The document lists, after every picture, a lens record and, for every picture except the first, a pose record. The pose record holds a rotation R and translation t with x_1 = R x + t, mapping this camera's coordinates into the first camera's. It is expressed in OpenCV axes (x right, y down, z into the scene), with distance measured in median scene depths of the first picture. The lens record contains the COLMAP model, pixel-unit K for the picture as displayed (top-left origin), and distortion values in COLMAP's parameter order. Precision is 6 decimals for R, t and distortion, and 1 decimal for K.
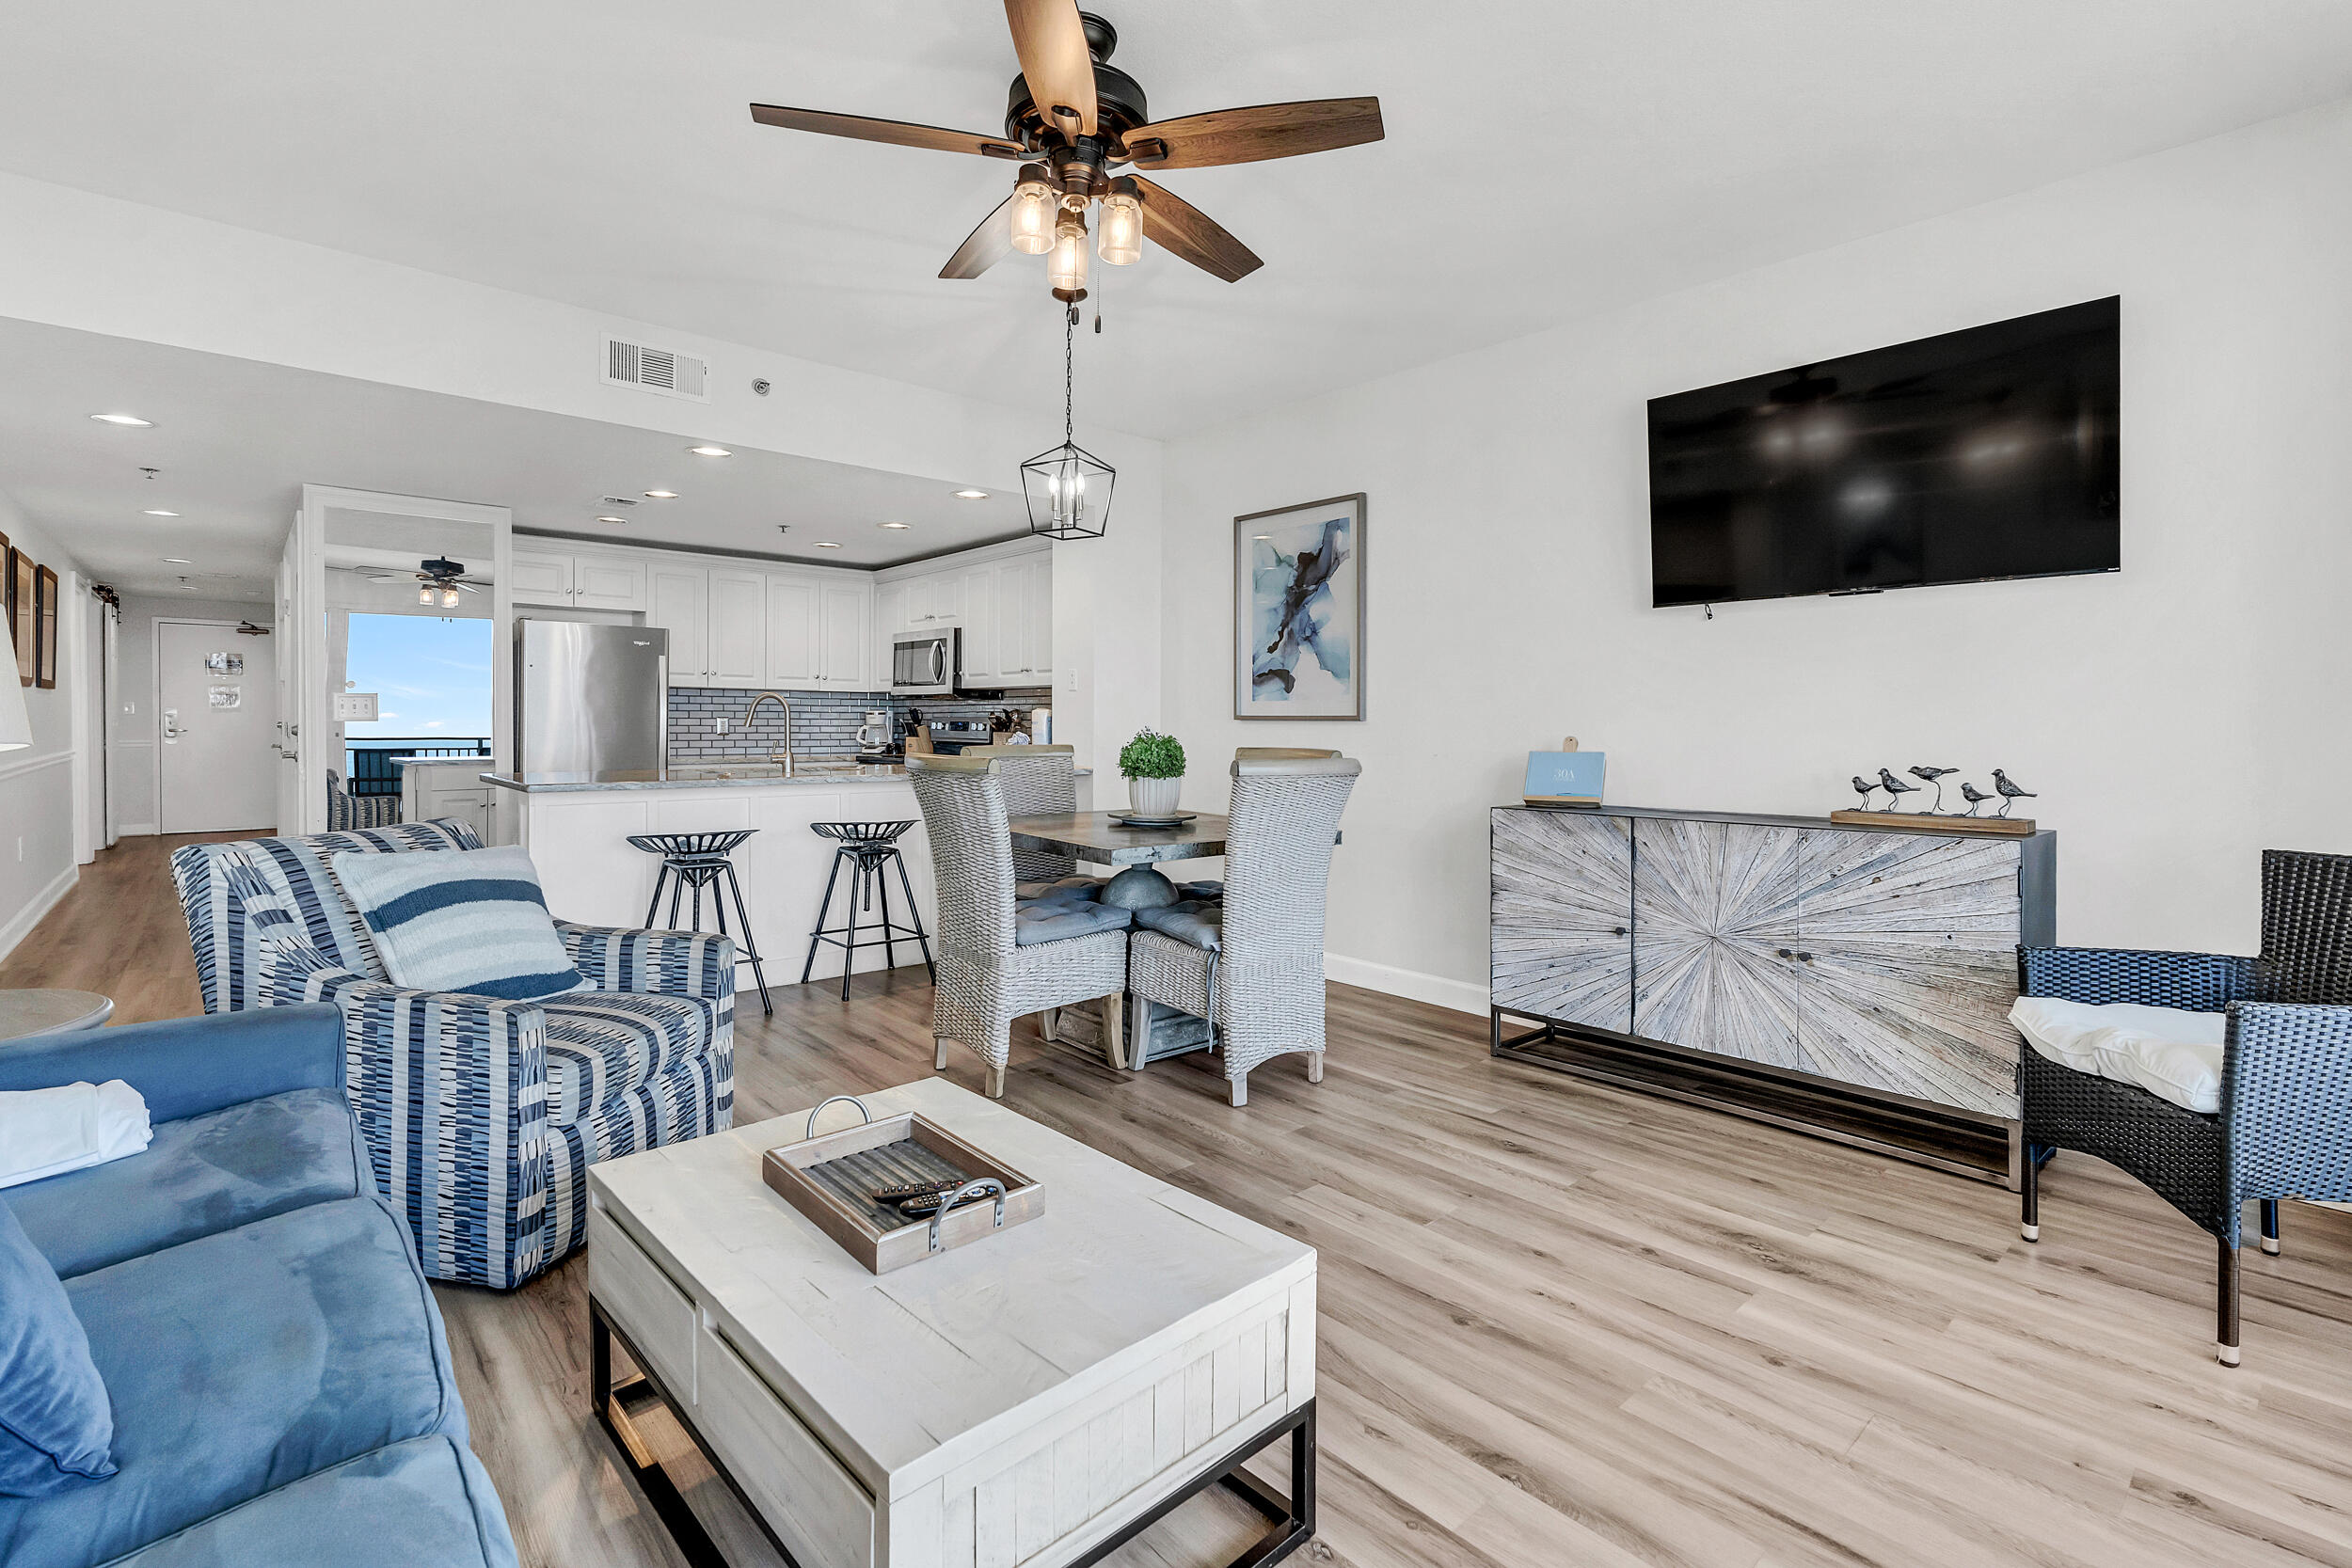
lens RADIAL K [[1063.5, 0, 1181.9], [0, 1063.5, 737.2], [0, 0, 1]] dist [-0.011725, 0.003515]
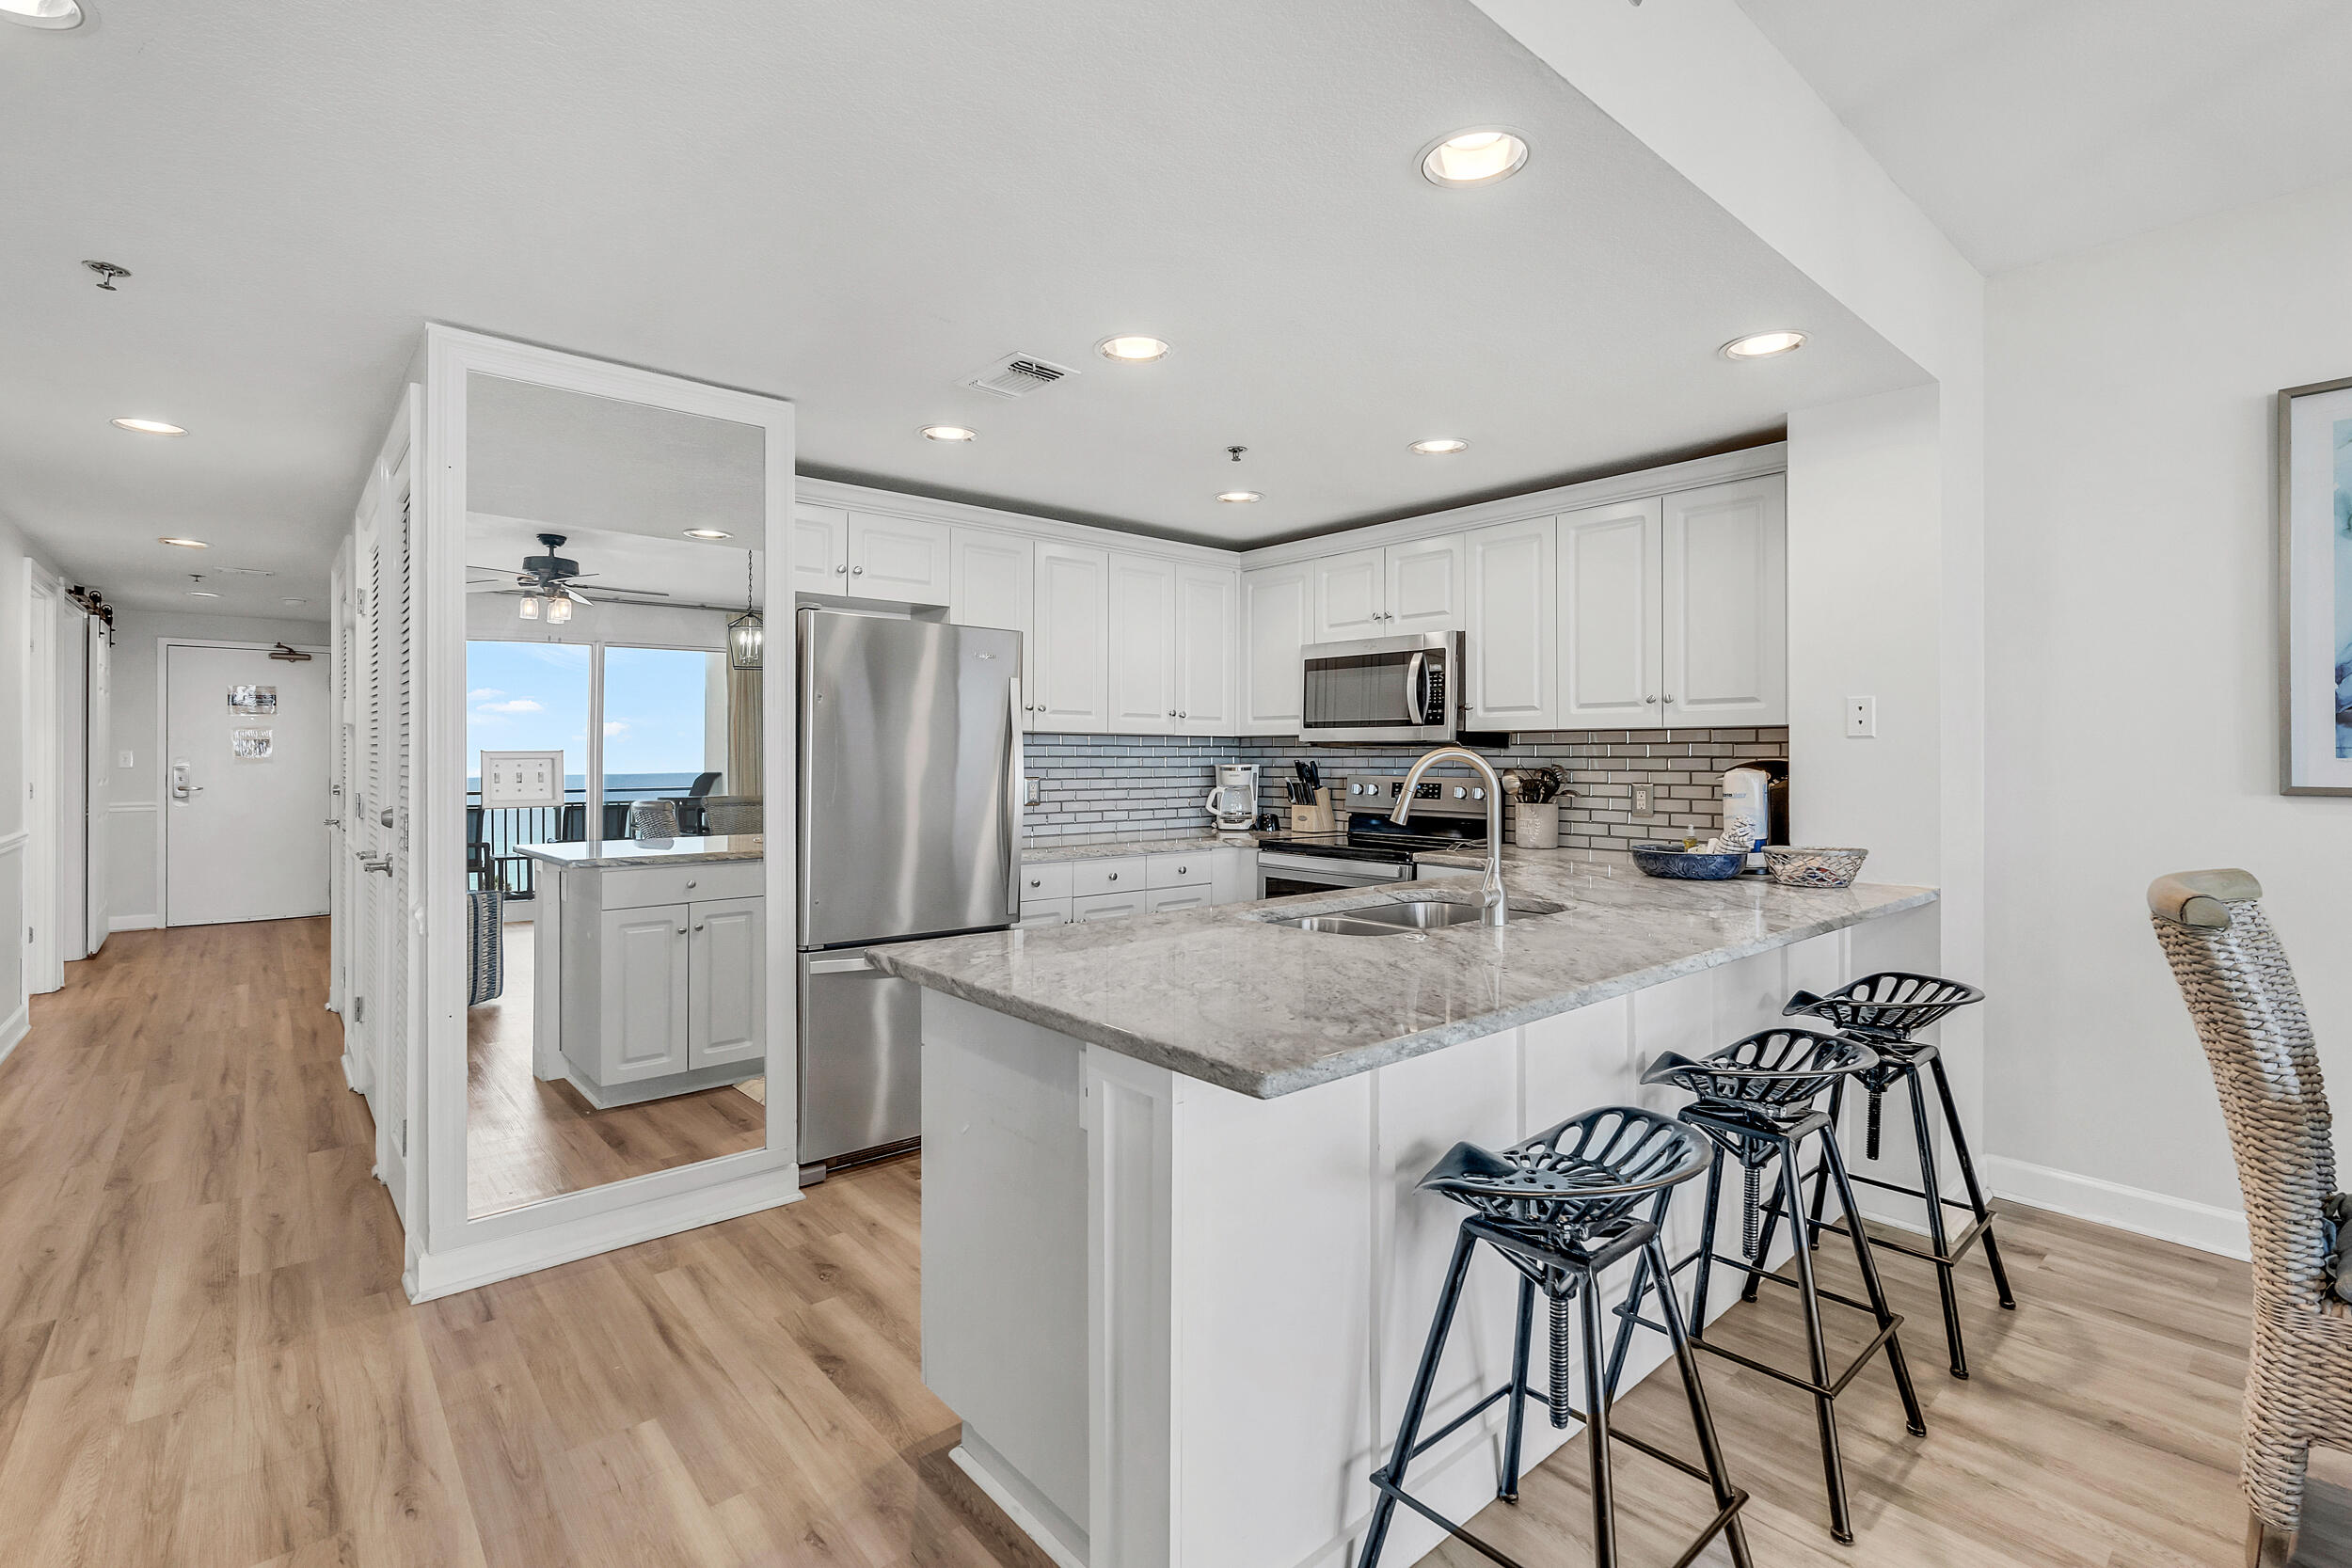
lens RADIAL K [[1063.5, 0, 1186.4], [0, 1063.5, 753.6], [0, 0, 1]] dist [-0.011725, 0.003515]
pose [[0.999944, -0.003917, -0.009877, -0.461348], [0.003727, 0.999810, -0.019146, -0.028451], [0.009950, 0.019108, 0.999768, 0.502074]]
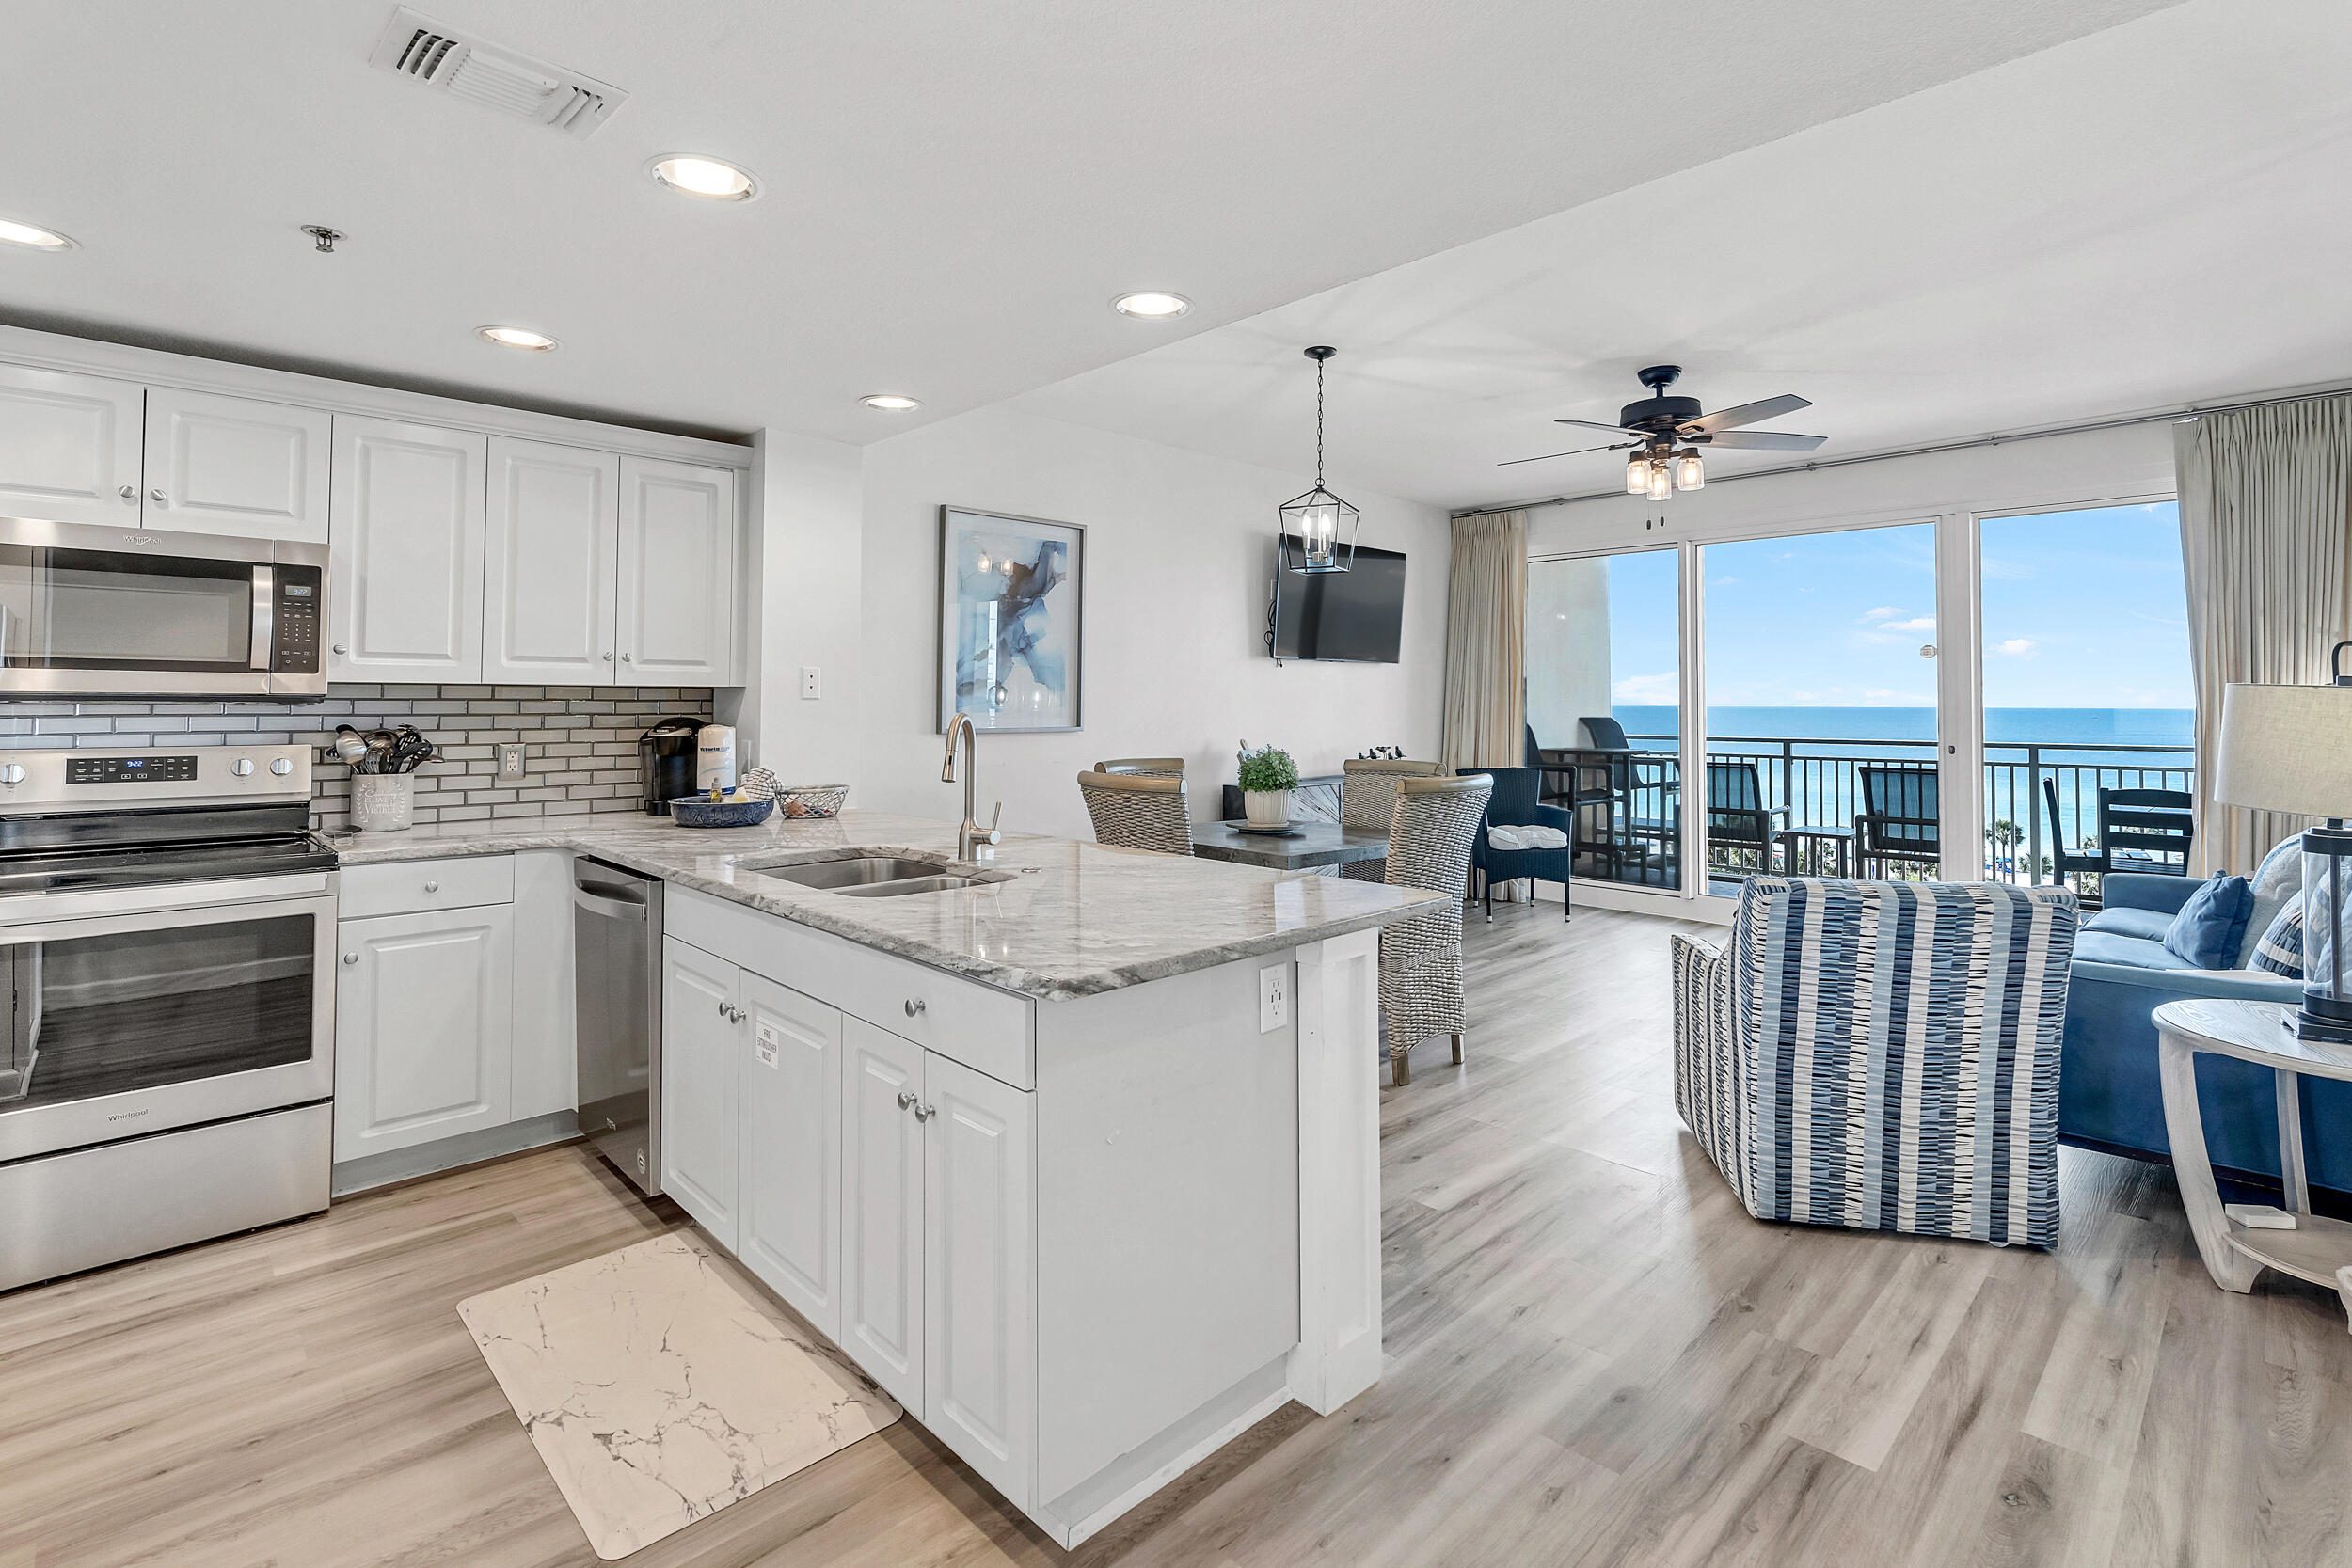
lens RADIAL K [[1100.6, 0, 1183.8], [0, 1100.6, 677.7], [0, 0, 1]] dist [-0.009025, 0.003661]
pose [[-0.040962, 0.017707, 0.999004, -0.873481], [0.012852, 0.999770, -0.017193, -0.045011], [-0.999078, 0.012134, -0.041180, 0.844411]]
